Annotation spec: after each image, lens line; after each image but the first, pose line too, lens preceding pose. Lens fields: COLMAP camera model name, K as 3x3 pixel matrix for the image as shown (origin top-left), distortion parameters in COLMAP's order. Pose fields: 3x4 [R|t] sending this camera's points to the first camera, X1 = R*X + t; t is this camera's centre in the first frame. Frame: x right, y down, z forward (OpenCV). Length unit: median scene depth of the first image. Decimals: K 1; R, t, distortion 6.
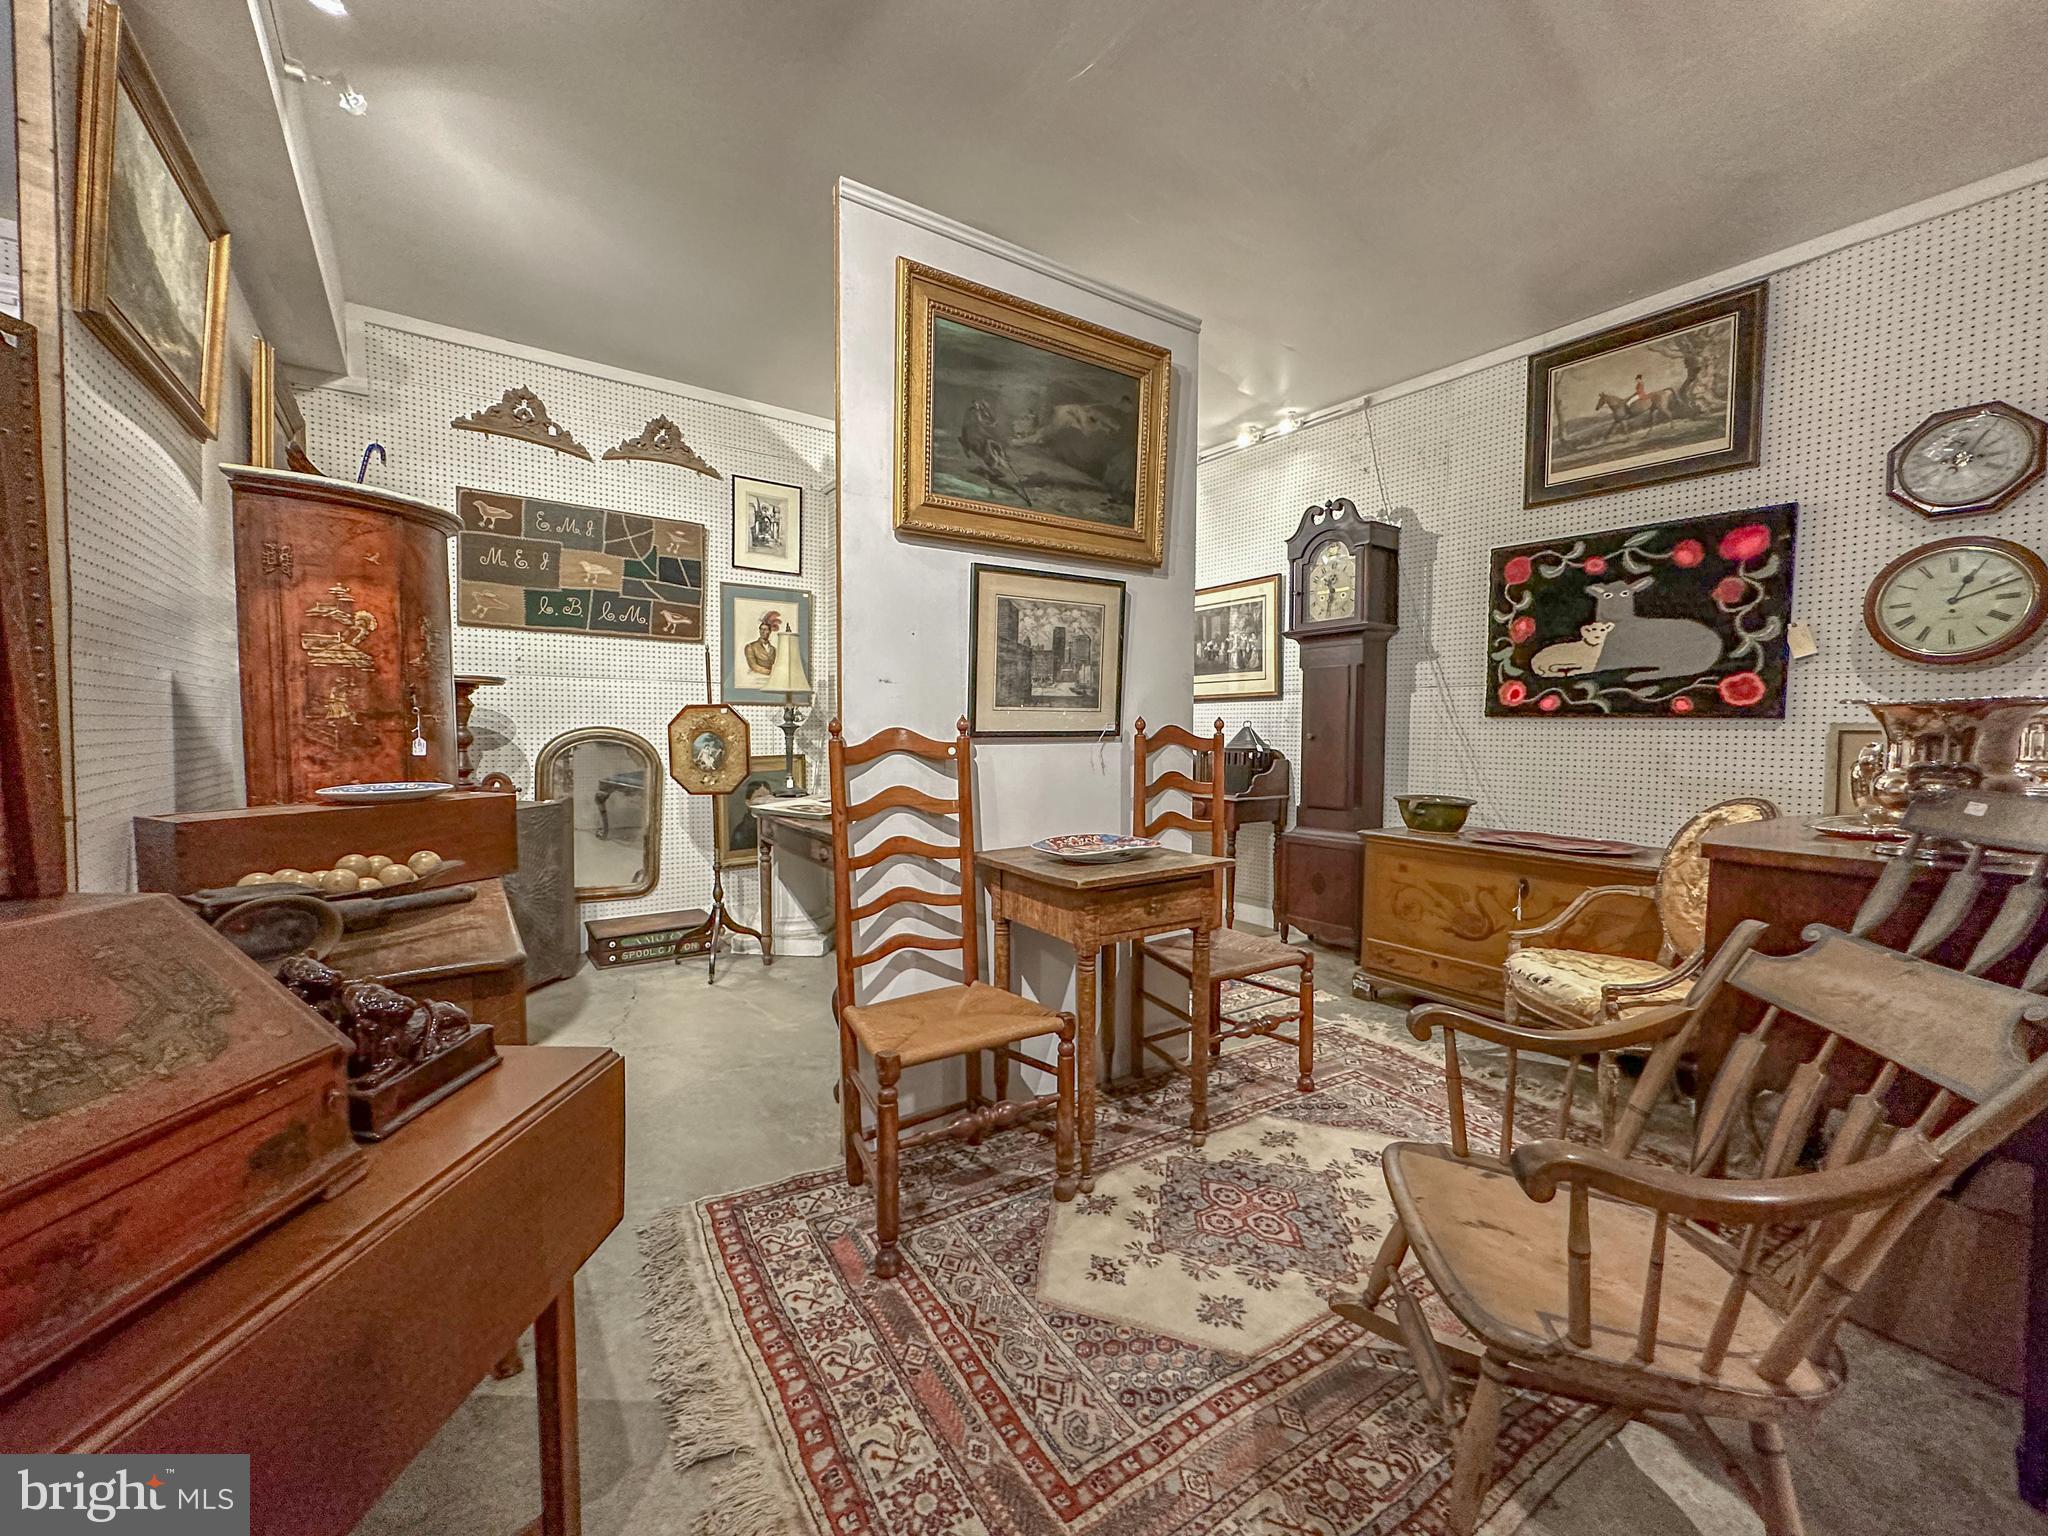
lens RADIAL K [[809.1, 0, 1035.5], [0, 809.1, 767.5], [0, 0, 1]] dist [-0.001961, 0.000307]
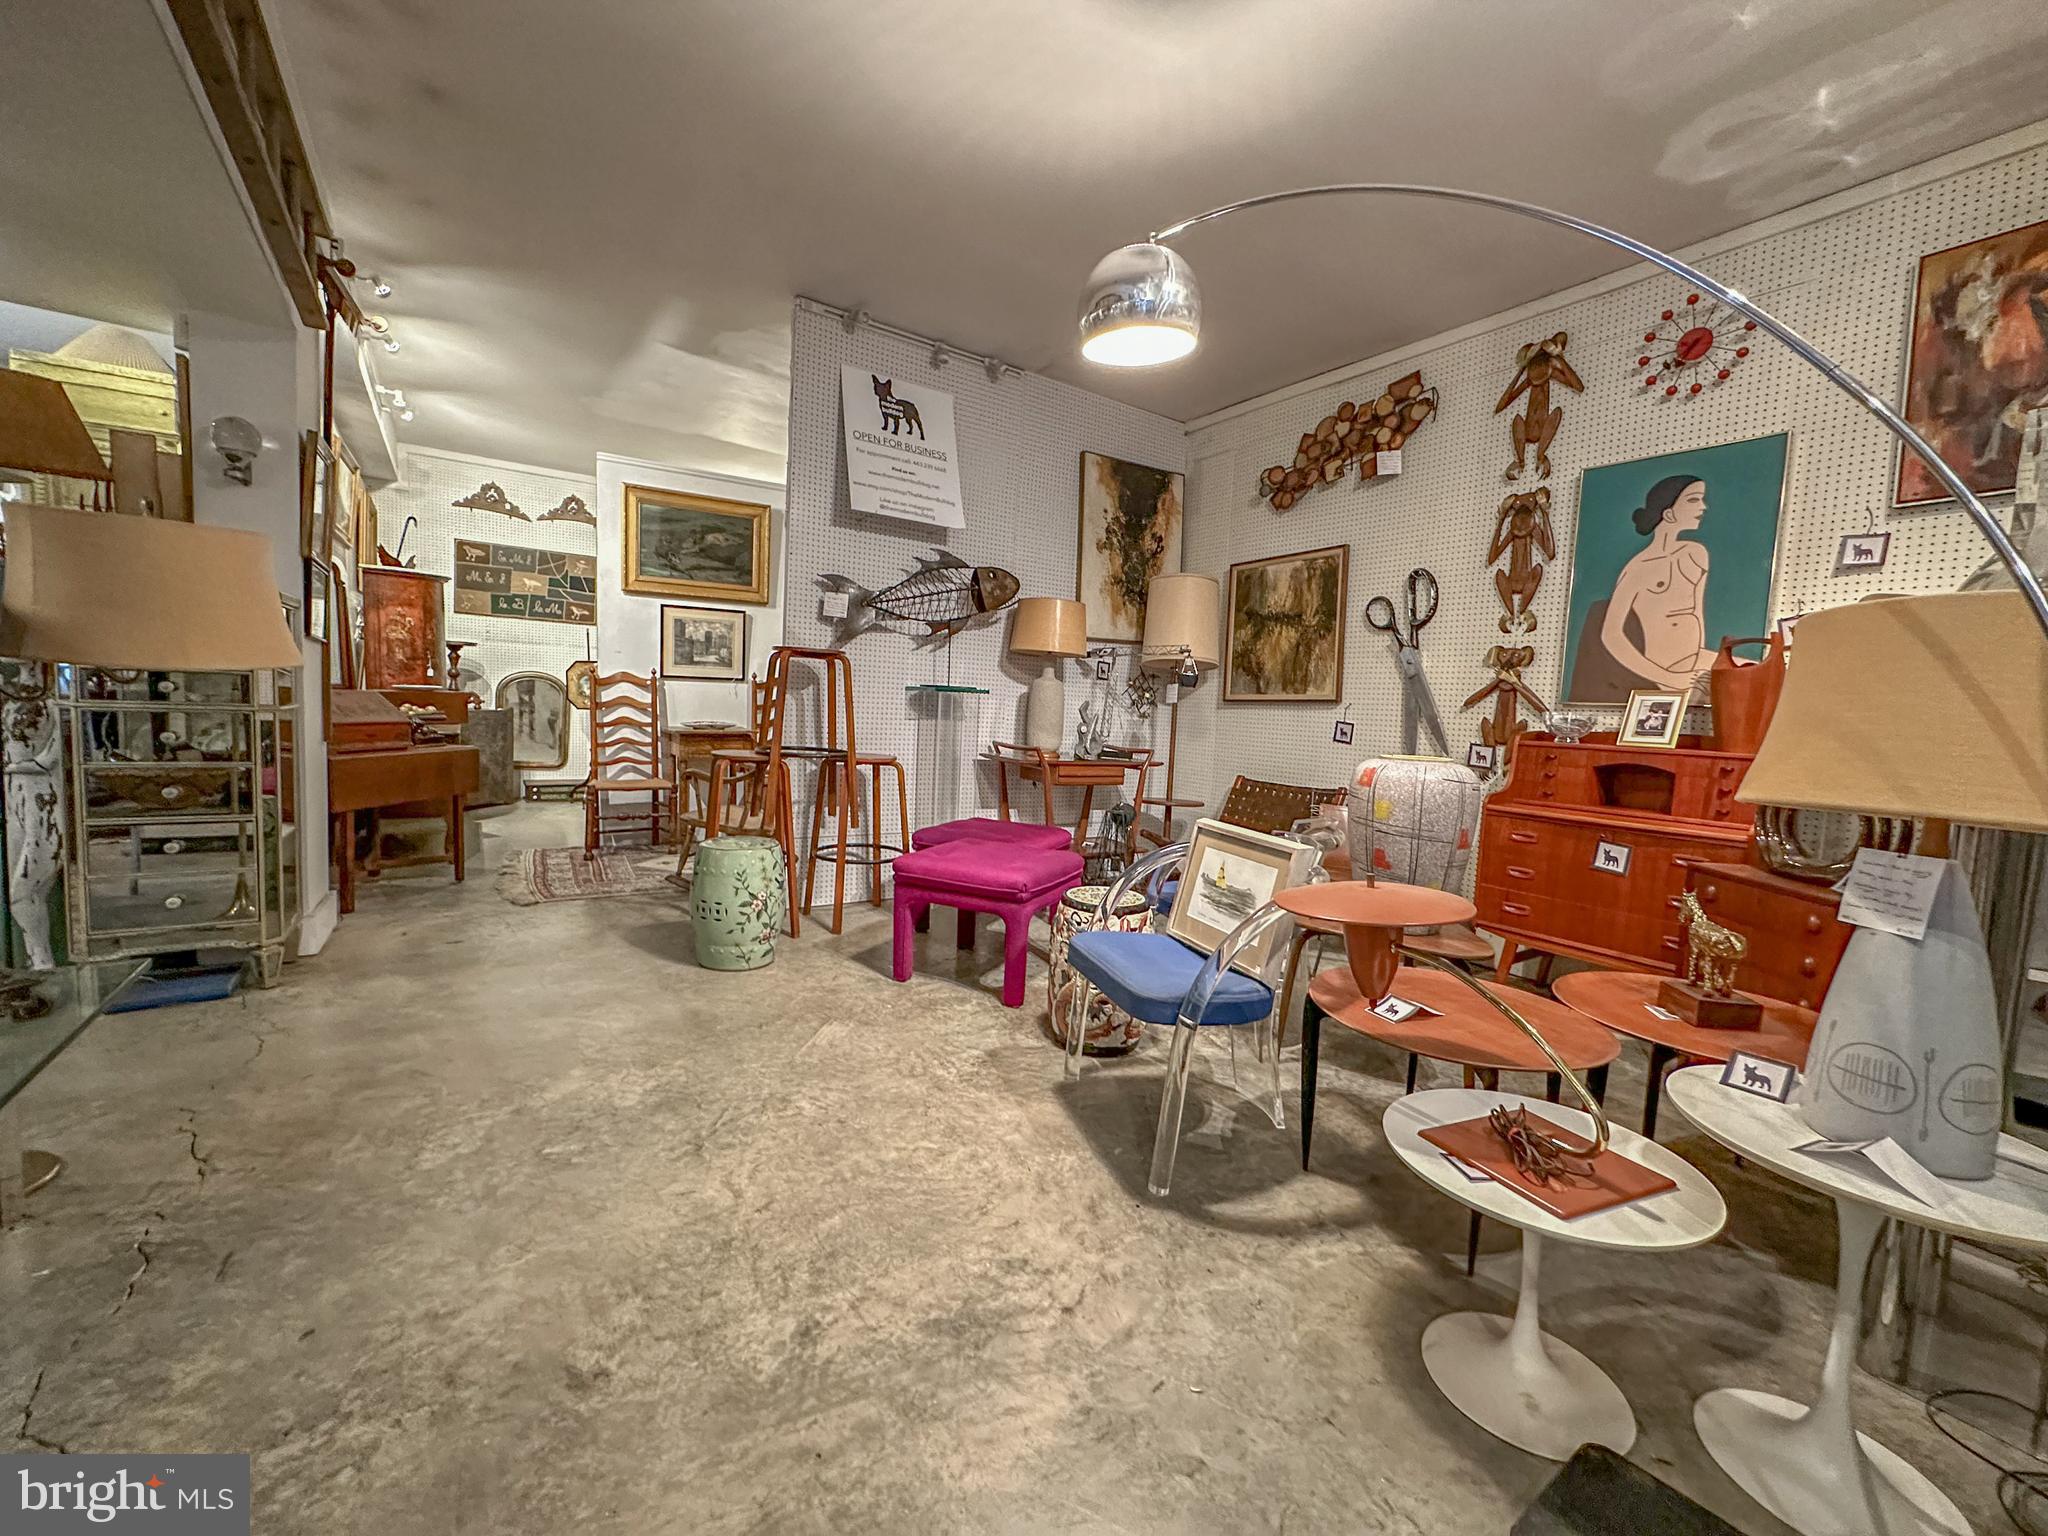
lens RADIAL K [[809.1, 0, 1039.8], [0, 809.1, 768.5], [0, 0, 1]] dist [-0.001961, 0.000307]
pose [[0.999142, 0.038841, -0.014373, 0.976670], [-0.038321, 0.998658, 0.034826, 0.094736], [0.015707, -0.034245, 0.999290, -1.234872]]
